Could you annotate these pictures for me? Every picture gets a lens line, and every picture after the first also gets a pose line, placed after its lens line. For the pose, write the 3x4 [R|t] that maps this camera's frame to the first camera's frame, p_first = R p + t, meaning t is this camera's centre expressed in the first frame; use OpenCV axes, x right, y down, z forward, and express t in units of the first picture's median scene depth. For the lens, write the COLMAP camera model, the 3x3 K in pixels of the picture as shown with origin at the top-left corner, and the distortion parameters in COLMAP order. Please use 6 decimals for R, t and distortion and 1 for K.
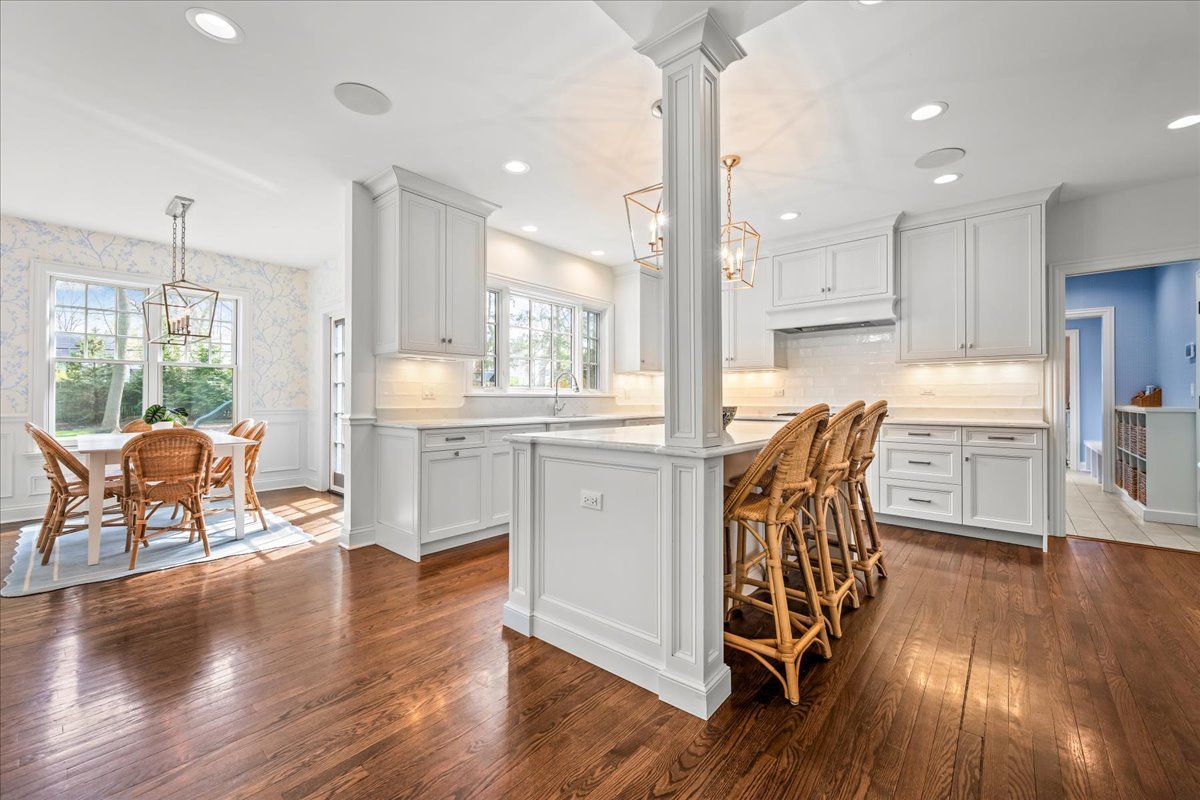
lens RADIAL K [[476.8, 0, 600.7], [0, 476.8, 396.8], [0, 0, 1]] dist [-0.001843, -0.000140]
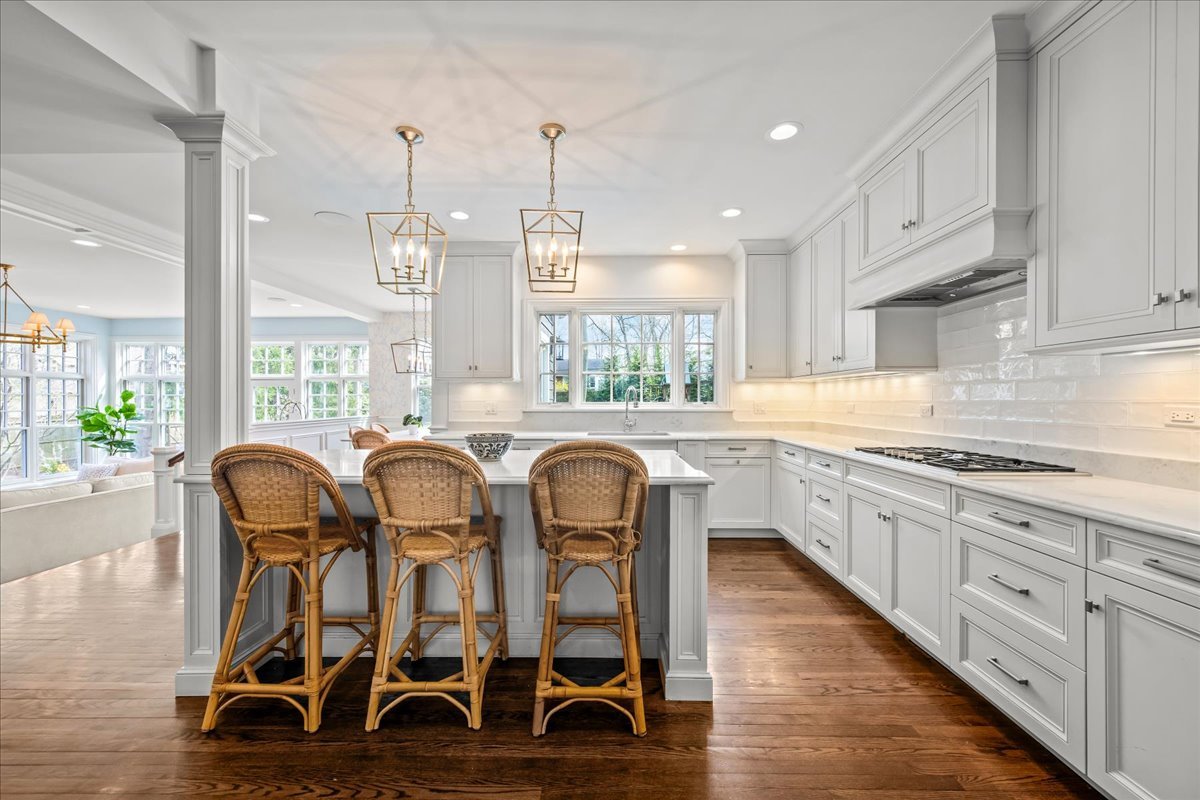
lens RADIAL K [[473.1, 0, 599.5], [0, 473.1, 404.3], [0, 0, 1]] dist [-0.000285, -0.000135]
pose [[0.638465, 0.005339, -0.769633, 0.774279], [0.004699, 0.999930, 0.010834, -0.033434], [0.769637, -0.010533, 0.638395, 0.447404]]
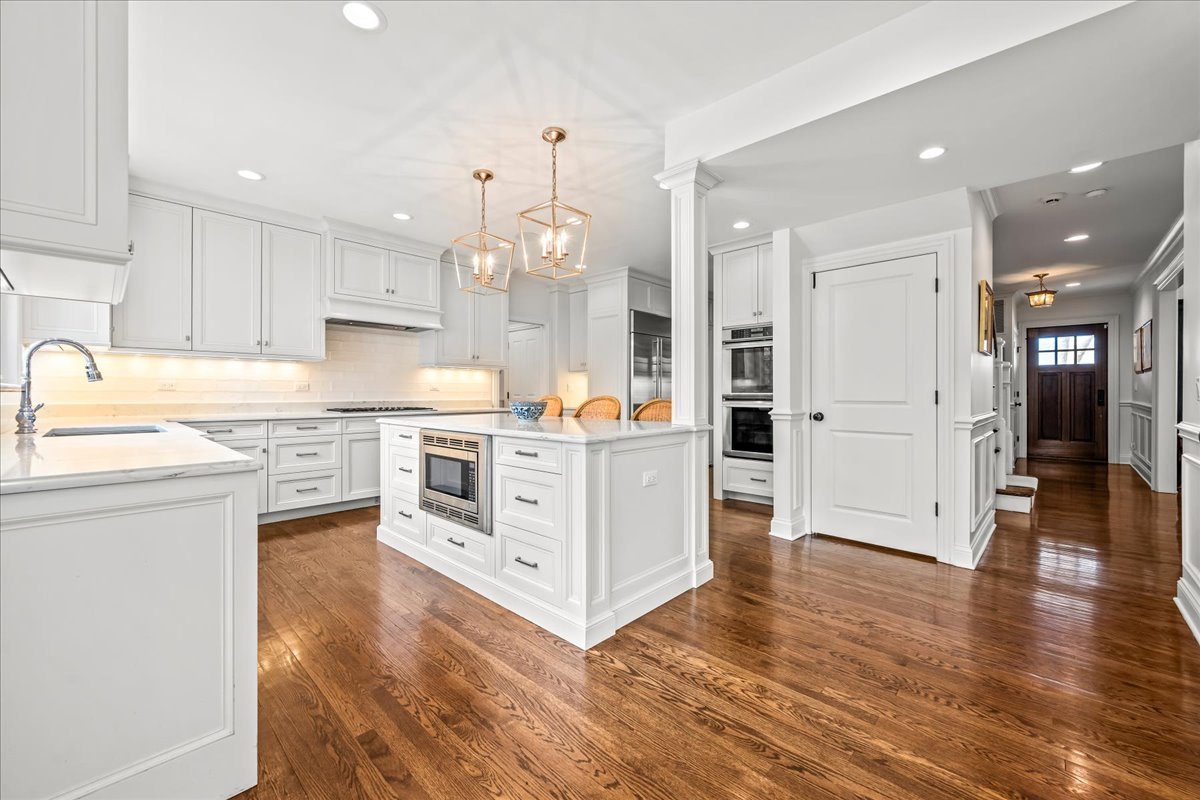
lens RADIAL K [[475.6, 0, 597.6], [0, 475.6, 392.7], [0, 0, 1]] dist [-0.000418, 0.000006]
pose [[0.051575, 0.000771, 0.998669, -0.653953], [-0.005600, 0.999984, -0.000483, -0.000867], [-0.998653, -0.005568, 0.051579, 0.561981]]
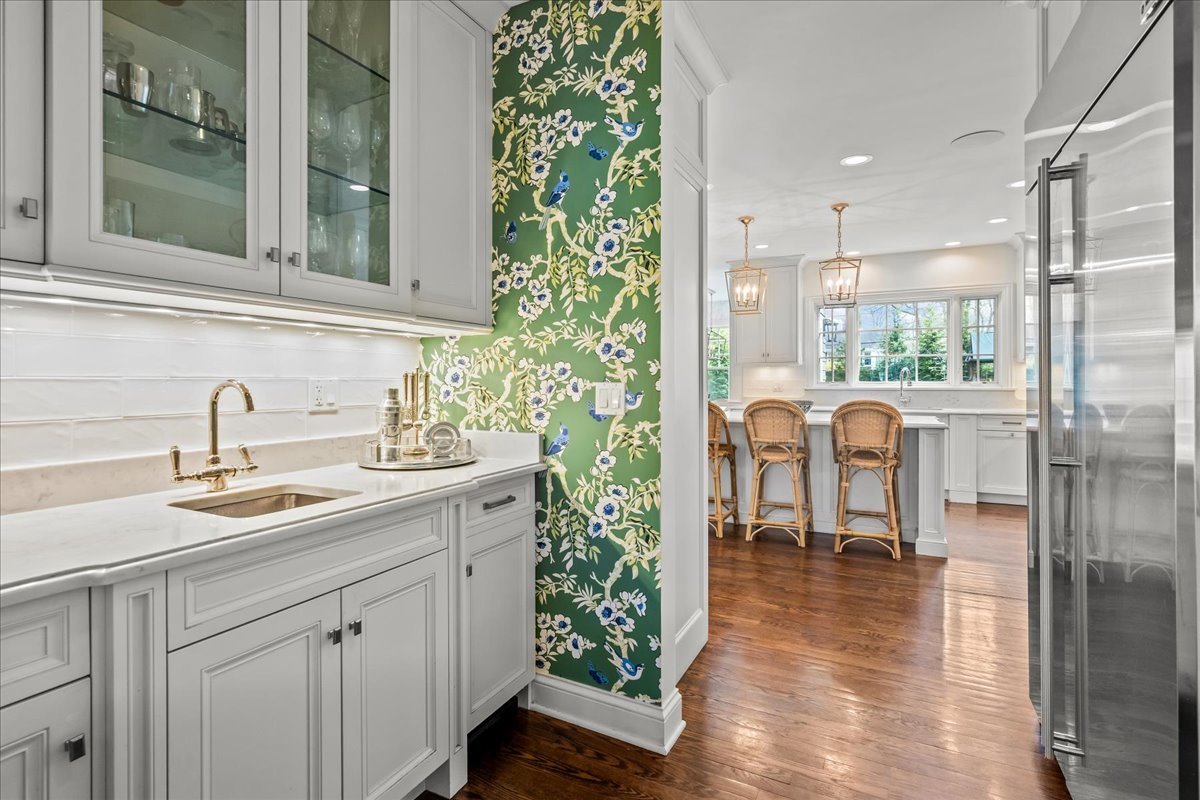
lens RADIAL K [[562.2, 0, 601.4], [0, 562.2, 381.6], [0, 0, 1]] dist [-0.001716, -0.000069]
pose [[0.233200, -0.002020, -0.972427, 1.287142], [0.006024, 0.999982, -0.000633, -0.029480], [0.972410, -0.005710, 0.233208, 0.033136]]
